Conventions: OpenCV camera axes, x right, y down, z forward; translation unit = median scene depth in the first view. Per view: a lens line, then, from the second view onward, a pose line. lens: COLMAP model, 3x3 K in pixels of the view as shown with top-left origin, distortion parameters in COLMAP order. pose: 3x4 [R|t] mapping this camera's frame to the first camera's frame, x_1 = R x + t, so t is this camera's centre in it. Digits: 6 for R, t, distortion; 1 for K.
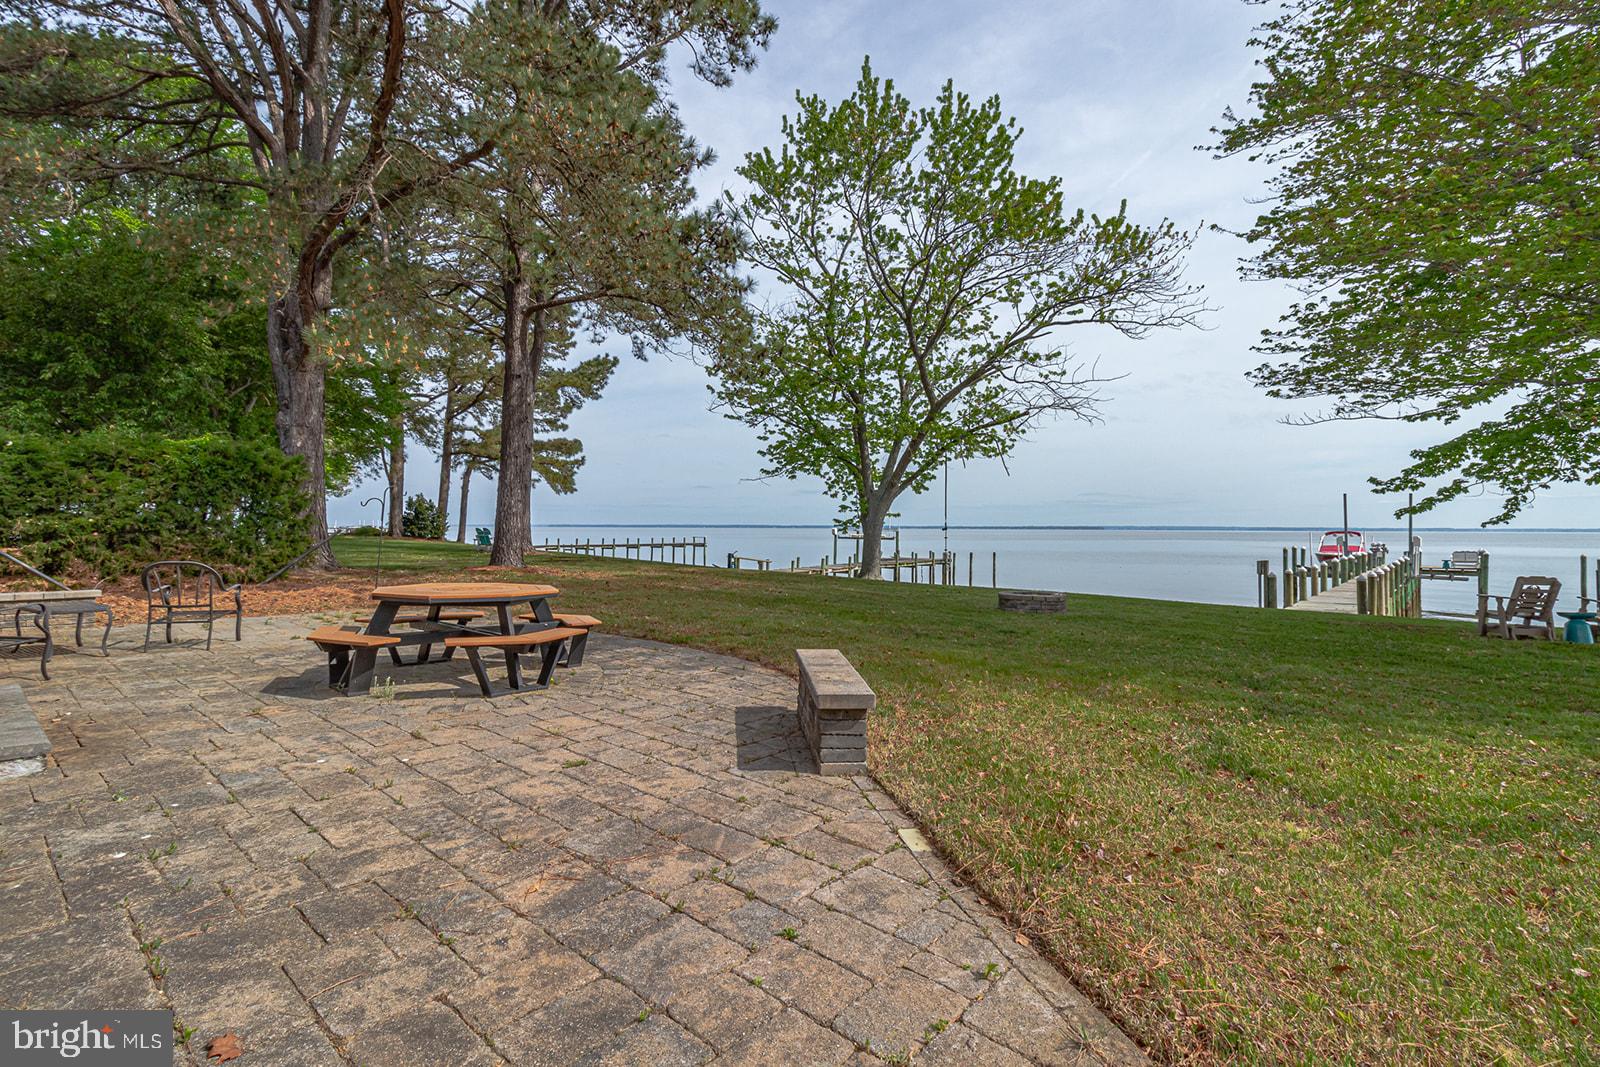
lens RADIAL K [[746.4, 0, 817.5], [0, 746.4, 524.8], [0, 0, 1]] dist [0.017917, 0.000423]
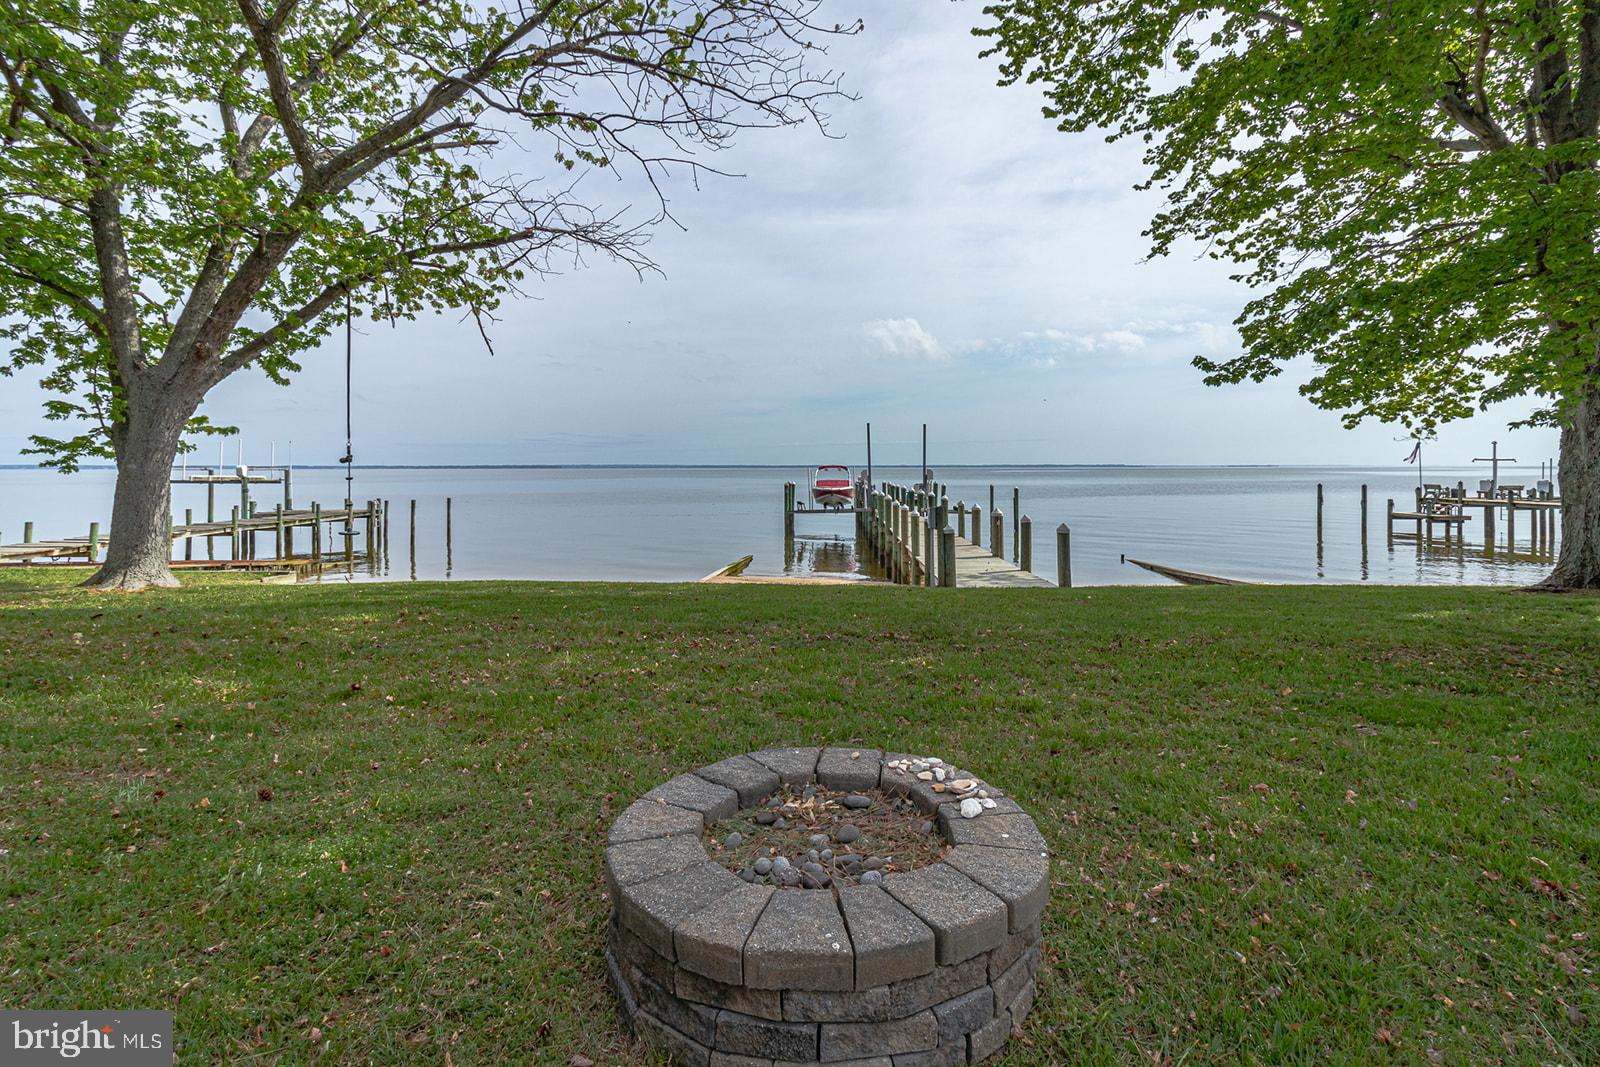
lens RADIAL K [[734.0, 0, 817.7], [0, 734.0, 443.6], [0, 0, 1]] dist [-0.012782, 0.000009]
pose [[0.762354, 0.014606, 0.646996, 0.104060], [0.003733, 0.999629, -0.026965, 0.009193], [-0.647150, 0.022972, 0.762017, 0.474566]]
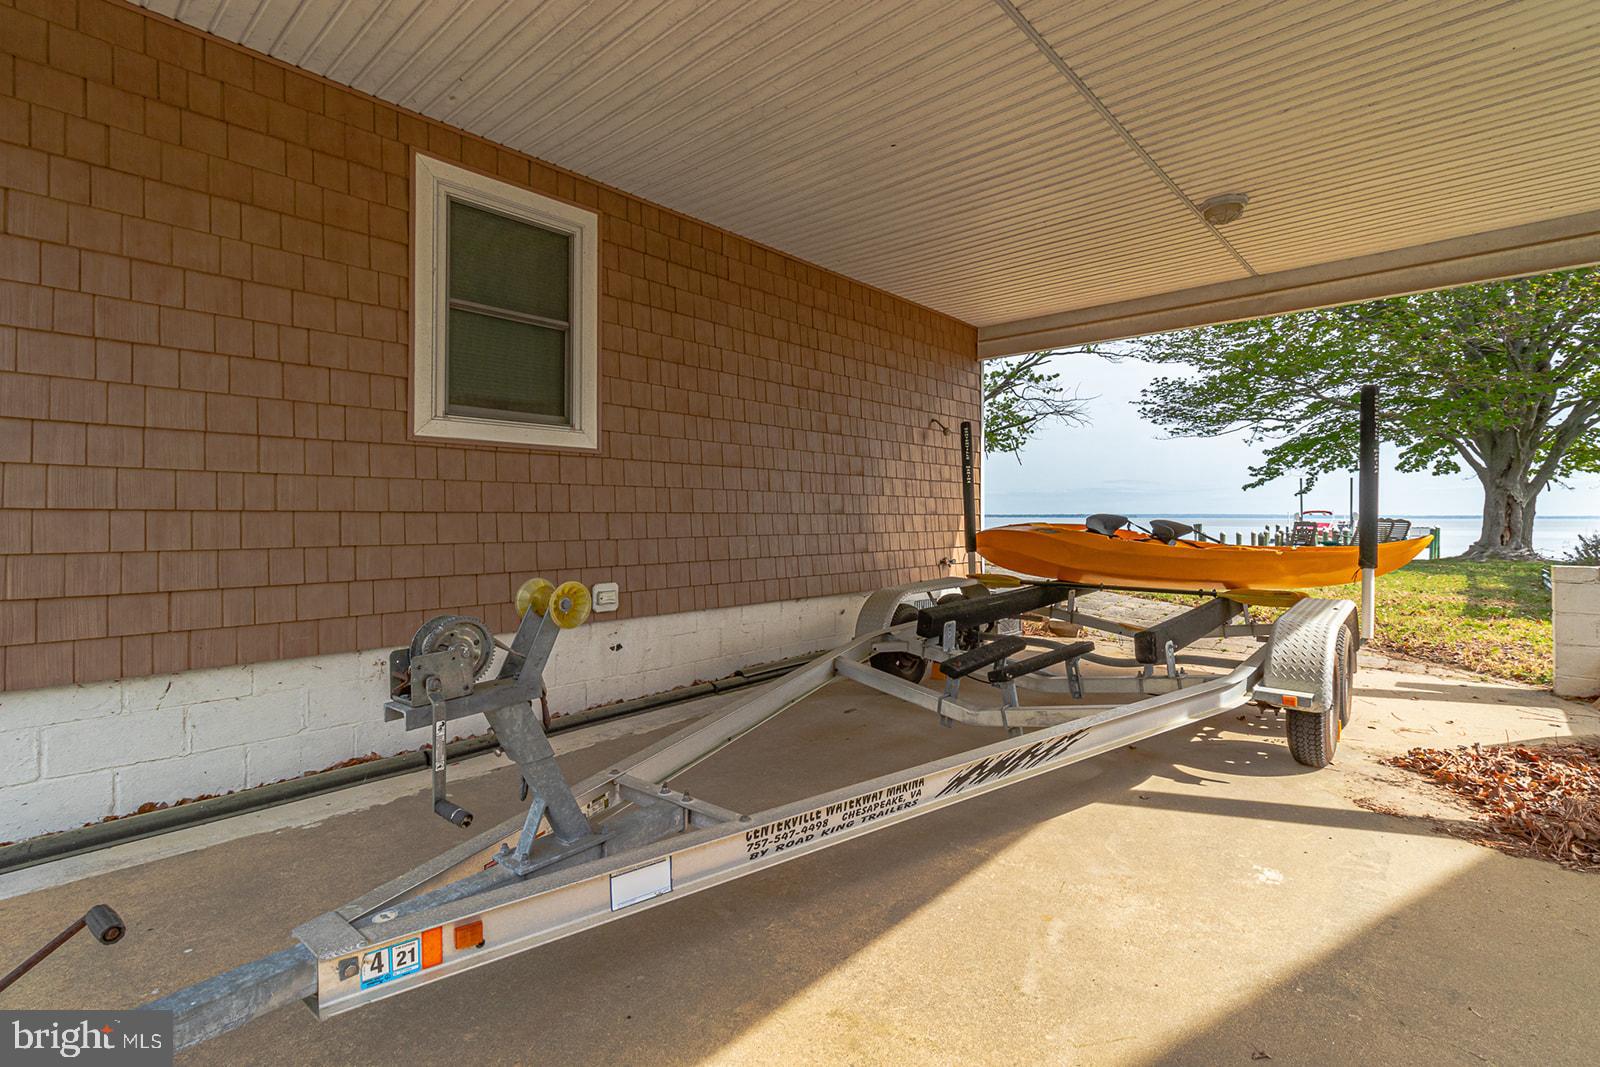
lens RADIAL K [[774.0, 0, 806.4], [0, 774.0, 529.7], [0, 0, 1]] dist [0.020745, 0.000506]
pose [[0.999180, -0.001100, -0.040480, -0.069797], [0.001879, 0.999813, 0.019221, 0.021874], [0.040452, -0.019282, 0.998995, -0.396234]]
